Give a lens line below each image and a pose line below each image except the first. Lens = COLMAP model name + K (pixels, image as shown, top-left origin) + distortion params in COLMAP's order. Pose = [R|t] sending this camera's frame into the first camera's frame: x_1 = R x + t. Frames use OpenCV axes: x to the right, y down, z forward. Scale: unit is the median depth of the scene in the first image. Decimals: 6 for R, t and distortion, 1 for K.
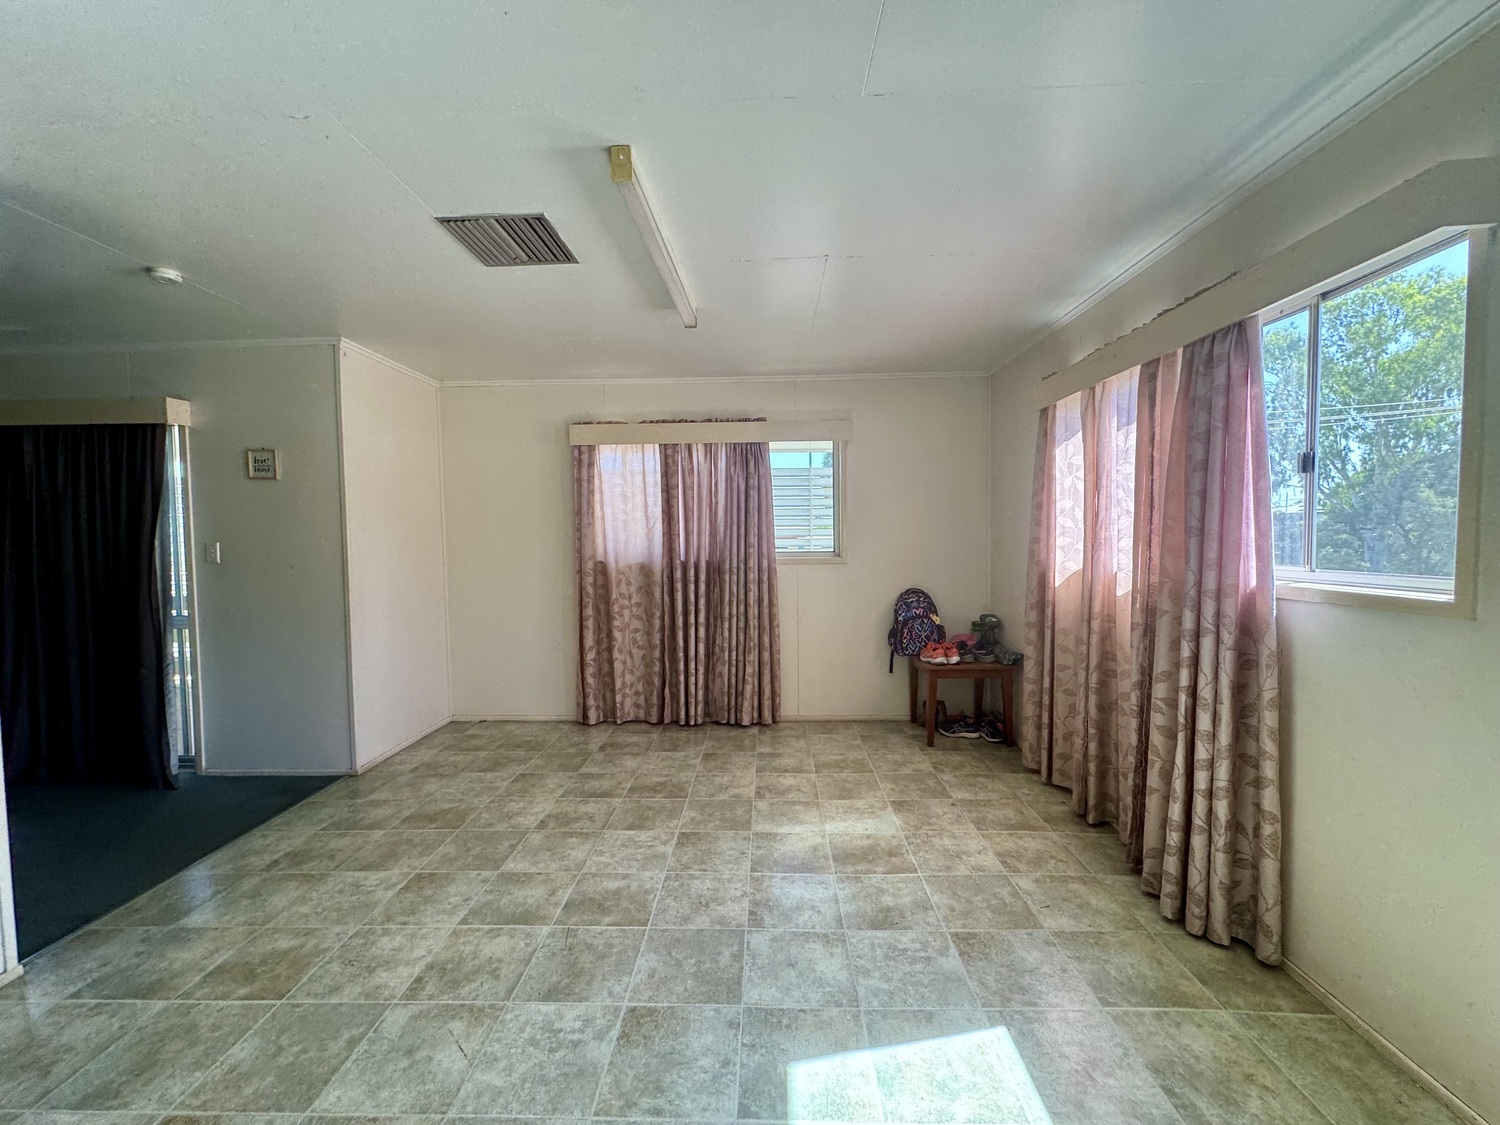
lens RADIAL K [[595.3, 0, 749.3], [0, 595.3, 558.4], [0, 0, 1]] dist [-0.002849, 0.000347]
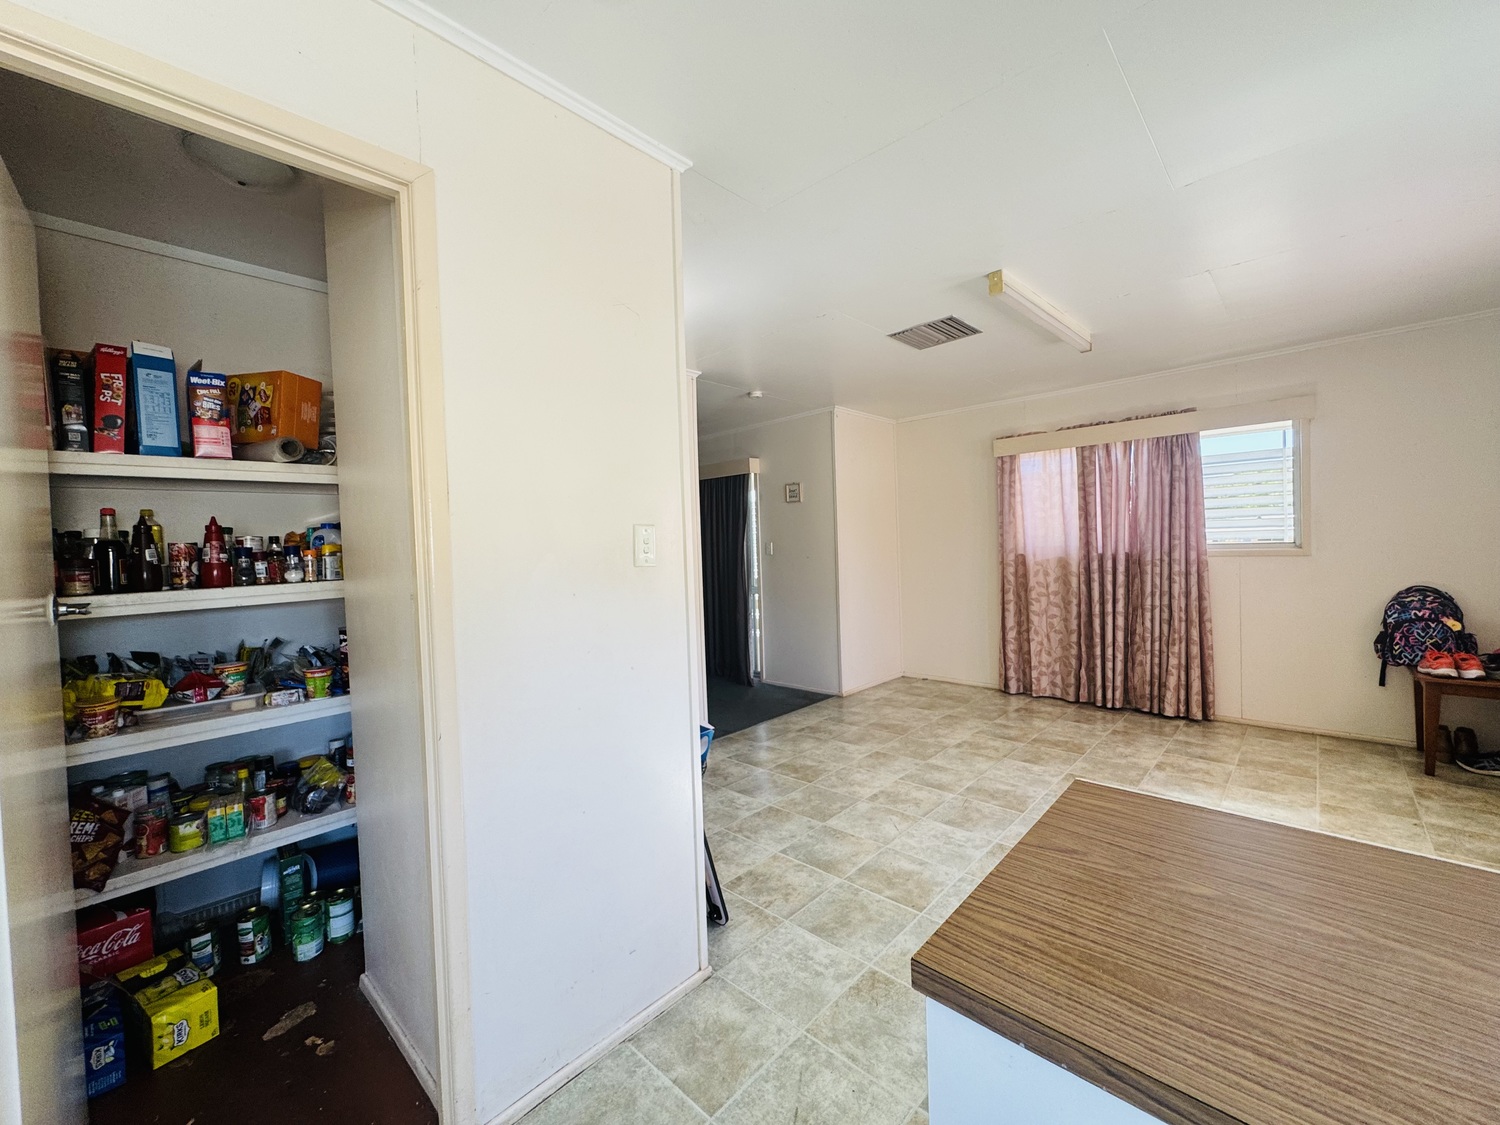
lens RADIAL K [[595.3, 0, 751.9], [0, 595.3, 564.8], [0, 0, 1]] dist [-0.002849, 0.000347]
pose [[0.745701, 0.008827, -0.666222, 0.156306], [-0.002491, 0.999942, 0.010460, 0.017589], [0.666276, -0.006140, 0.745680, -0.253724]]
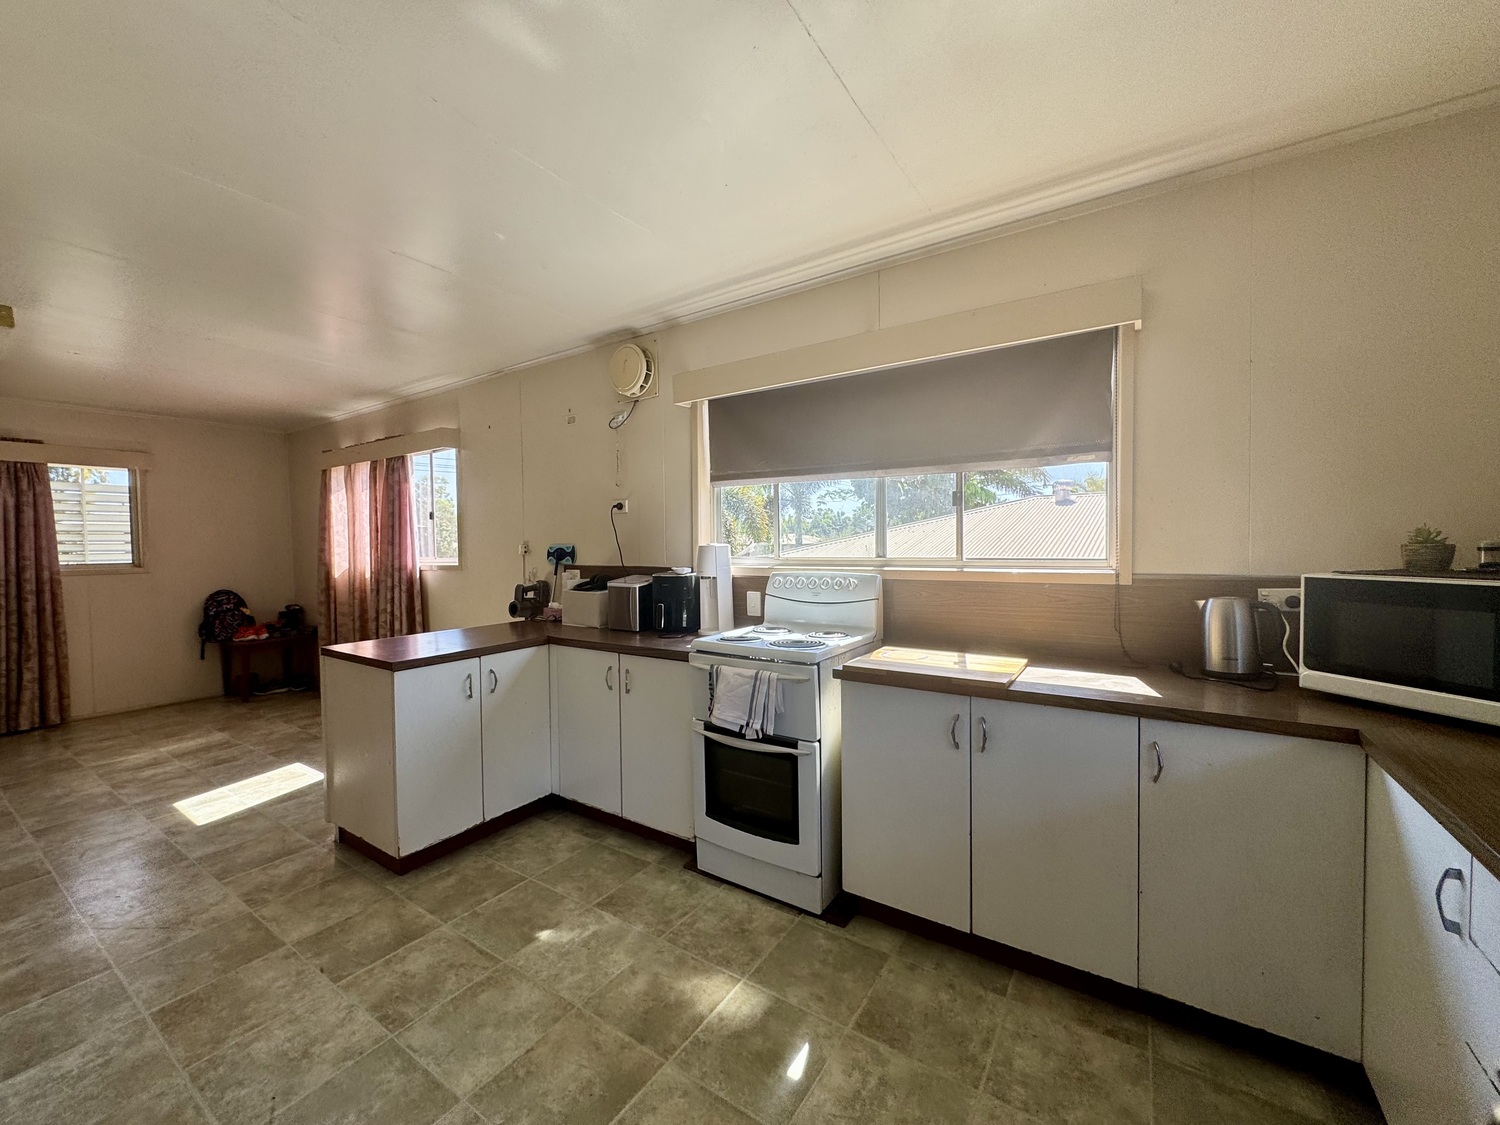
lens RADIAL K [[595.3, 0, 754.2], [0, 595.3, 563.2], [0, 0, 1]] dist [-0.002849, 0.000347]
pose [[0.517082, -0.023750, 0.855606, -0.262409], [0.045483, 0.998965, 0.000241, 0.051544], [-0.854726, 0.038791, 0.517627, -0.747002]]
